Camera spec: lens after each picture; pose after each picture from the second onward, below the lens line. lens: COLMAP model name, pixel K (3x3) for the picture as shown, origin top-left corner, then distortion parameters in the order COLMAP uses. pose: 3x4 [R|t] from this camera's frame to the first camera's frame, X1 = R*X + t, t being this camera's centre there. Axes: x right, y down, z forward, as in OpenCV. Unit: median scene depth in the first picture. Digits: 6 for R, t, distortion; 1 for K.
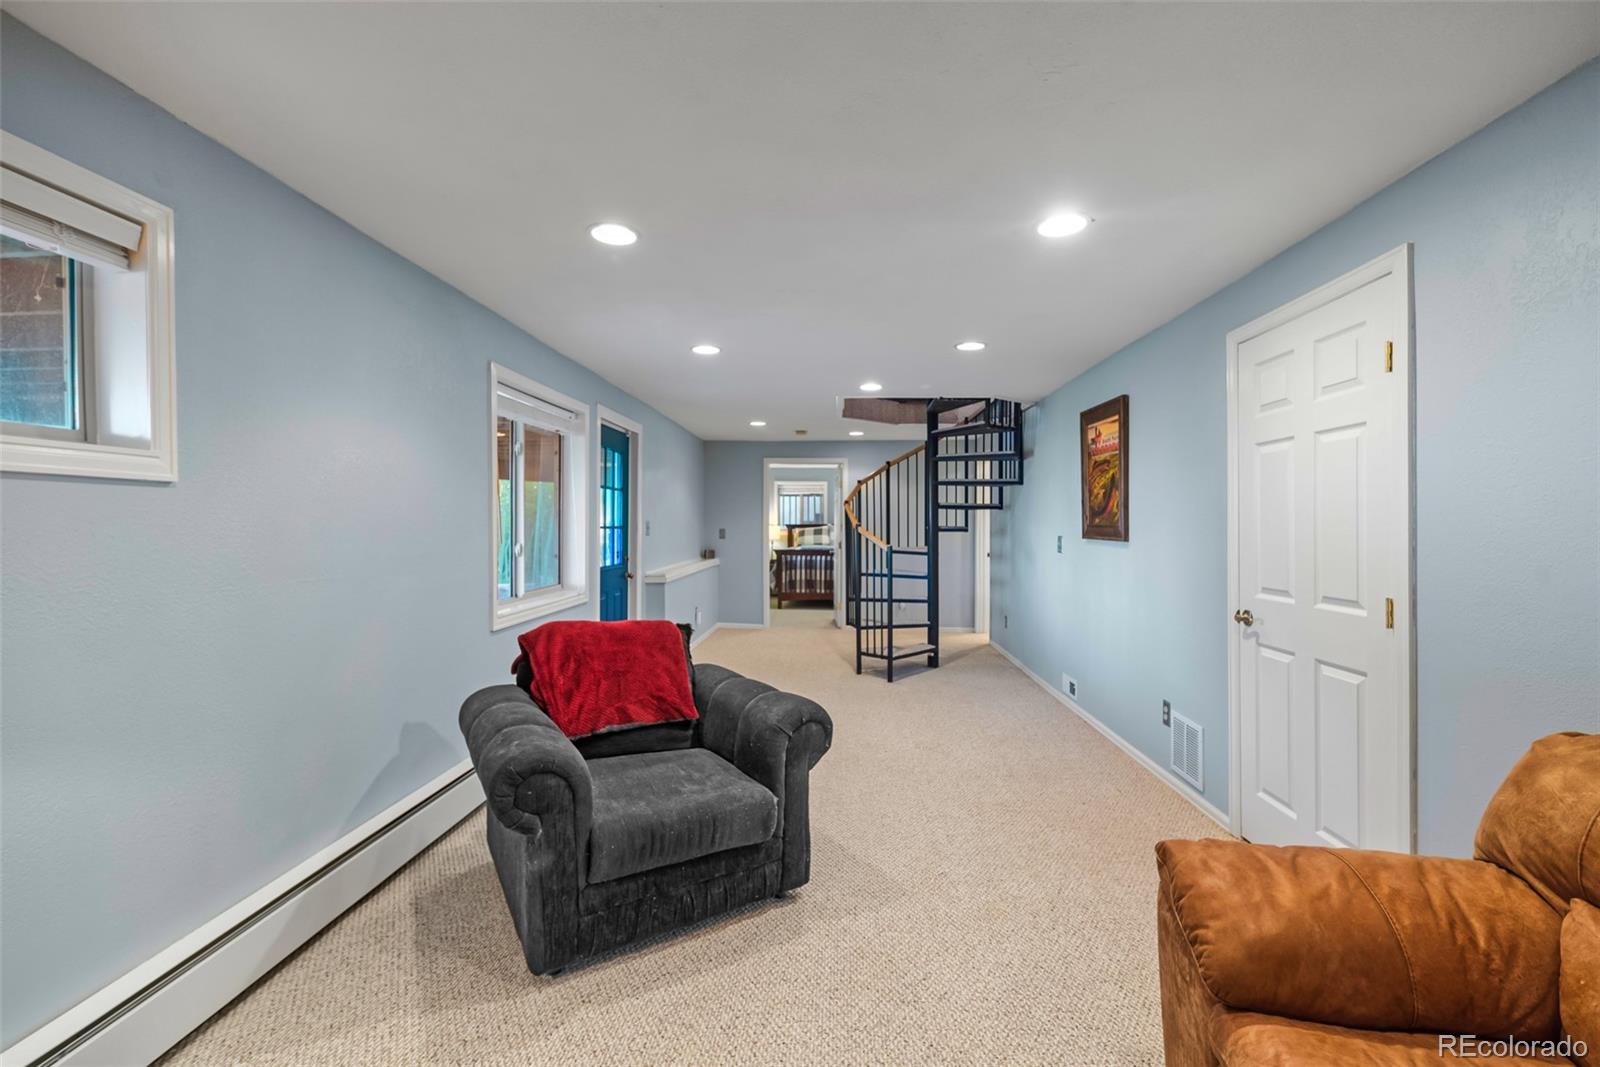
lens RADIAL K [[694.7, 0, 803.2], [0, 694.7, 523.9], [0, 0, 1]] dist [0.005638, 0.000468]
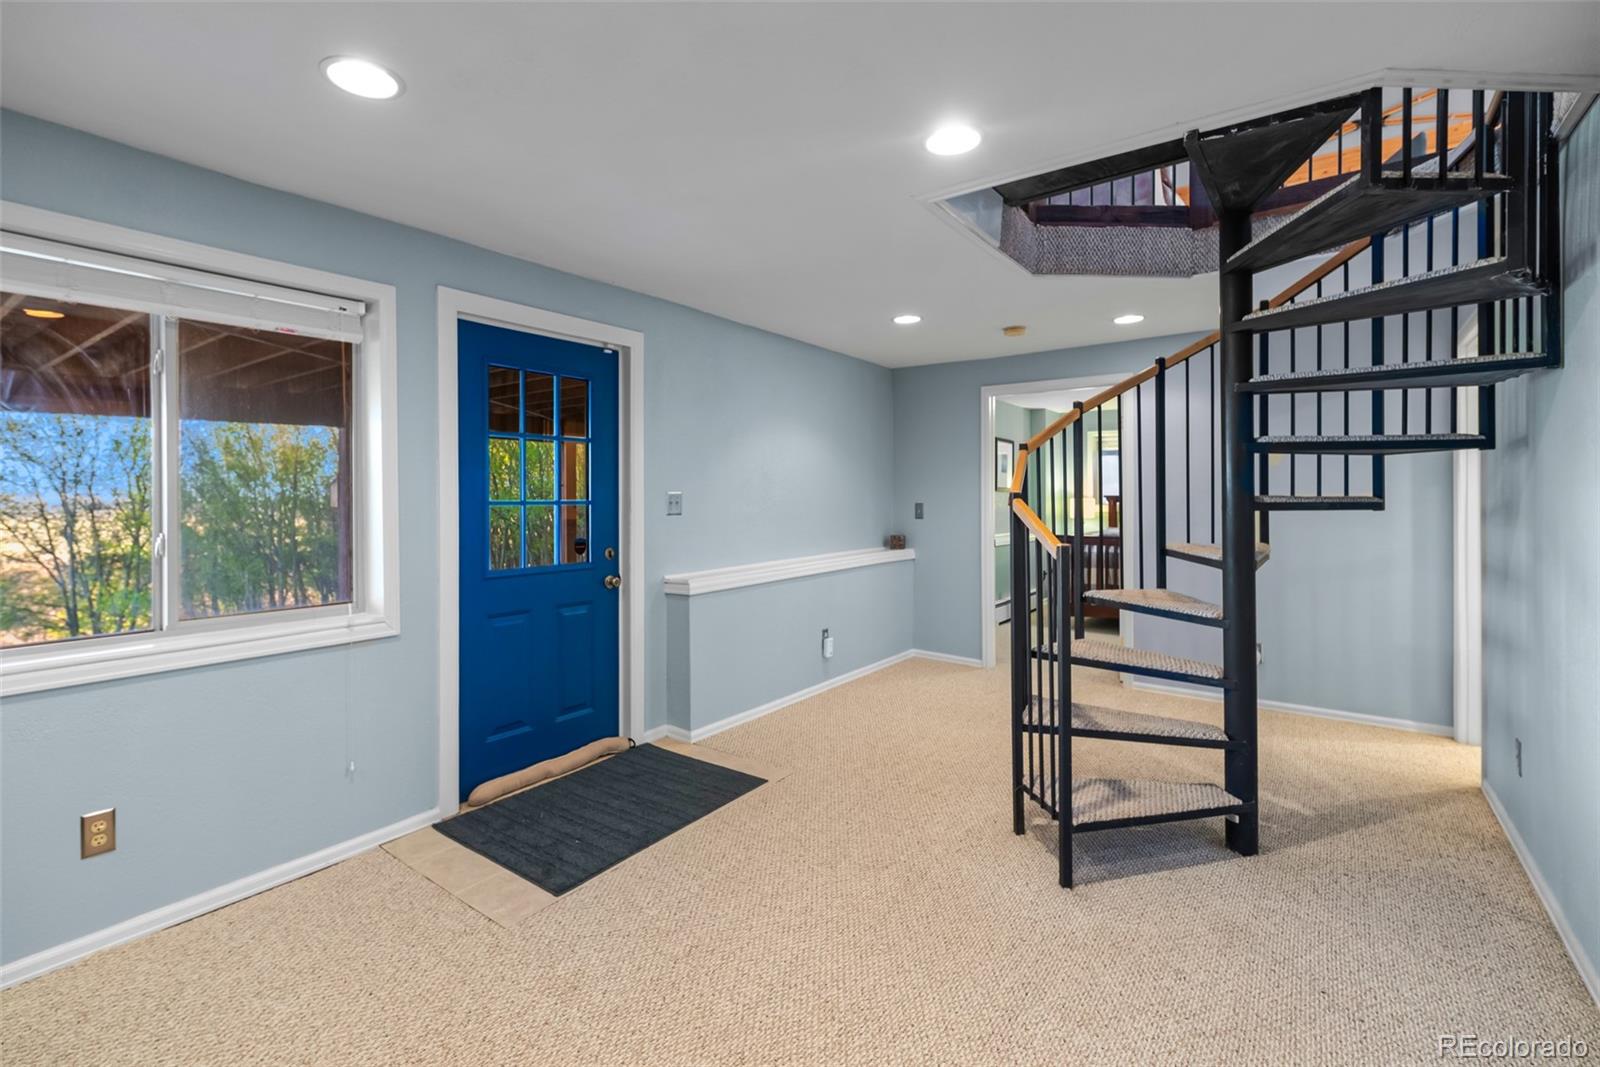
lens RADIAL K [[724.1, 0, 768.9], [0, 724.1, 495.7], [0, 0, 1]] dist [0.002627, 0.000297]
pose [[0.825278, -0.008676, -0.564660, 0.190905], [0.007933, 0.999961, -0.003769, 0.001953], [0.564670, -0.001369, 0.825315, 0.481788]]
